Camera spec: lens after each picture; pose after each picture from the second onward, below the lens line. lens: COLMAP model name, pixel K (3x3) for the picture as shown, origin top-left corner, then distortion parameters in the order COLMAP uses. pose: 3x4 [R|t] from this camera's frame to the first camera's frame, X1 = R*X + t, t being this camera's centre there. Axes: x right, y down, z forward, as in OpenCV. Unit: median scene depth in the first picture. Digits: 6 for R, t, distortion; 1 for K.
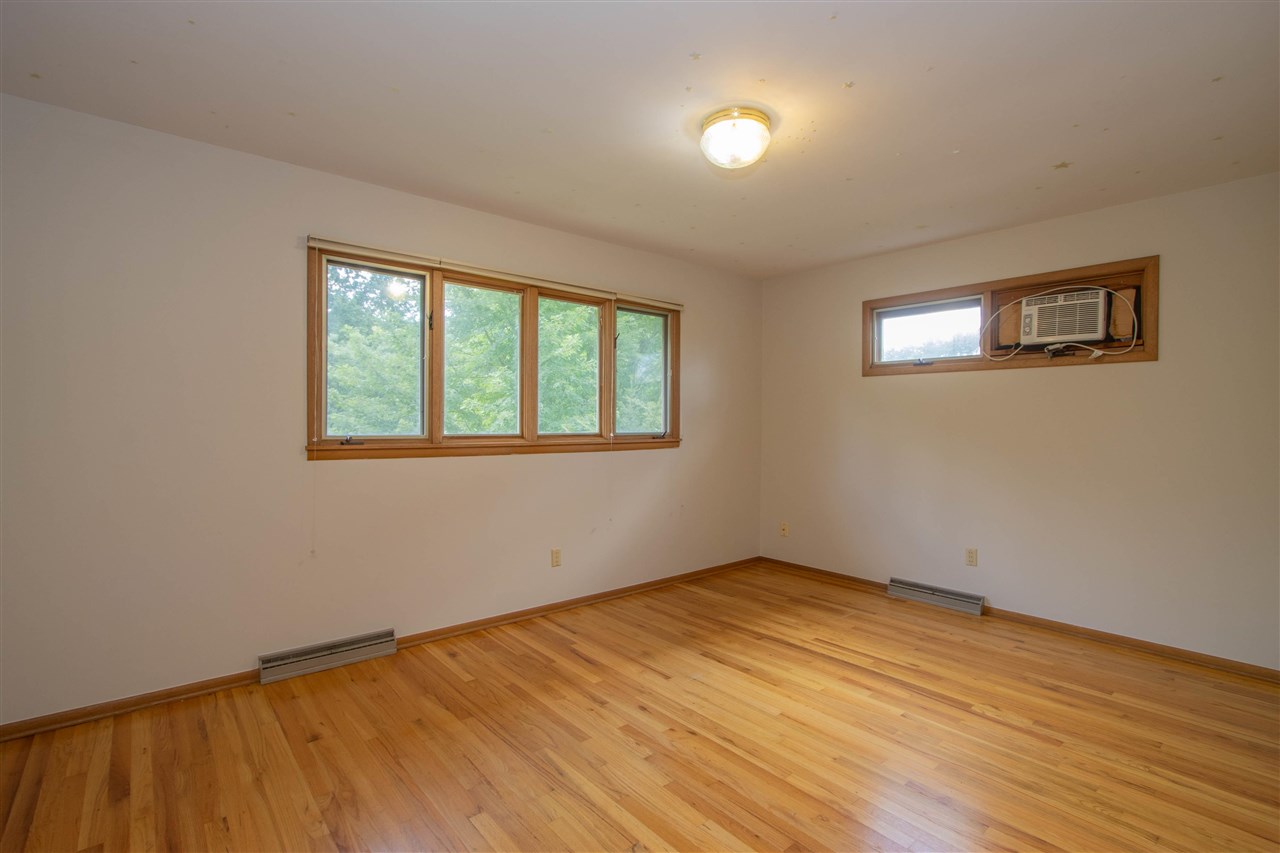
lens RADIAL K [[589.1, 0, 635.7], [0, 589.1, 429.2], [0, 0, 1]] dist [-0.026567, 0.000091]
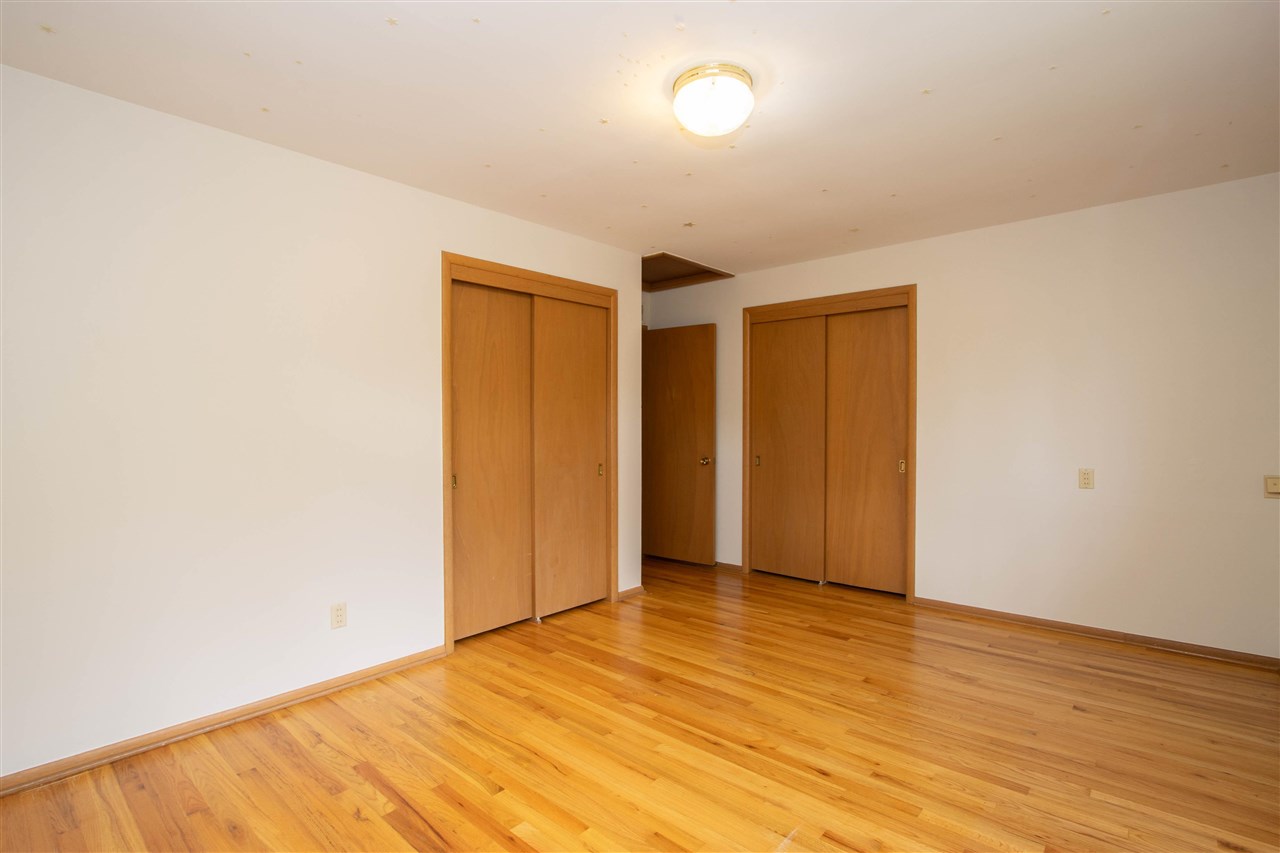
lens RADIAL K [[589.1, 0, 635.7], [0, 589.1, 429.2], [0, 0, 1]] dist [-0.026567, 0.000091]
pose [[-0.990548, 0.000436, -0.137162, 0.410000], [-0.004656, 0.999312, 0.036805, -0.028791], [0.137084, 0.037096, -0.989865, 1.891882]]
